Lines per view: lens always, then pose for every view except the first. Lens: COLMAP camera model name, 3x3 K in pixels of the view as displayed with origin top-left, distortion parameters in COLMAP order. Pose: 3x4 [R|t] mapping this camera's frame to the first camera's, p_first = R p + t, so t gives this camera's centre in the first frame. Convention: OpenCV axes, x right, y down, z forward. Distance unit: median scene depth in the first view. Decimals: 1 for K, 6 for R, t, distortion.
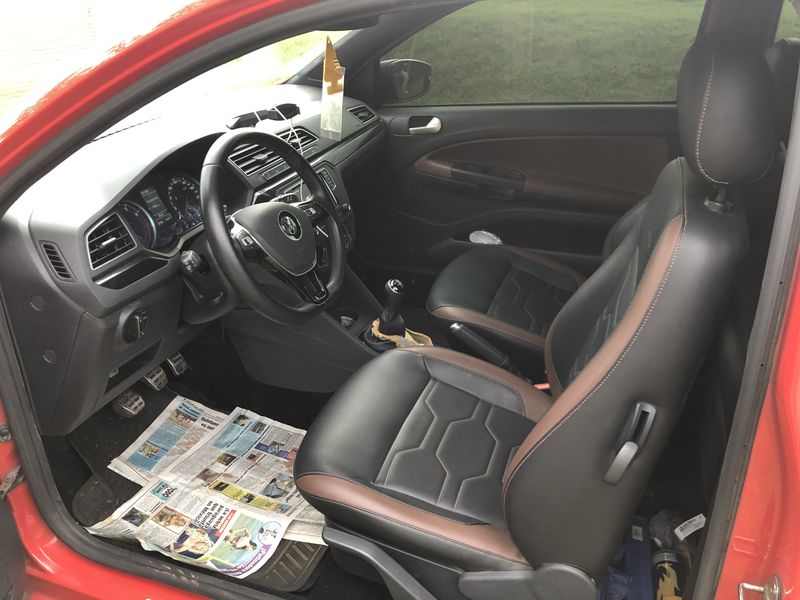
lens RADIAL K [[650.1, 0, 400.0], [0, 650.1, 300.0], [0, 0, 1]] dist [-0.001247, 0.001732]
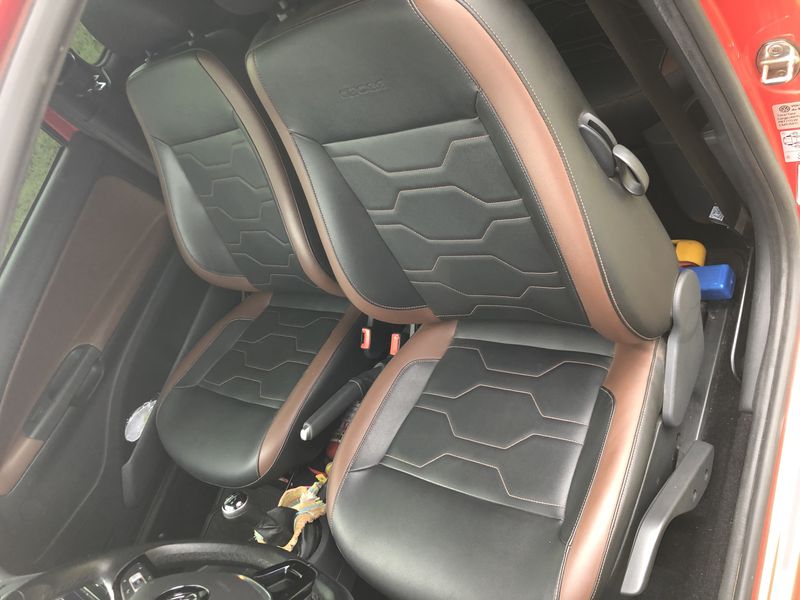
lens RADIAL K [[650.1, 0, 400.0], [0, 650.1, 300.0], [0, 0, 1]] dist [-0.001247, 0.001732]
pose [[0.079118, -0.847688, 0.524561, -0.174913], [0.899802, 0.287216, 0.328424, -0.155428], [-0.429064, 0.446017, 0.785476, 0.281729]]
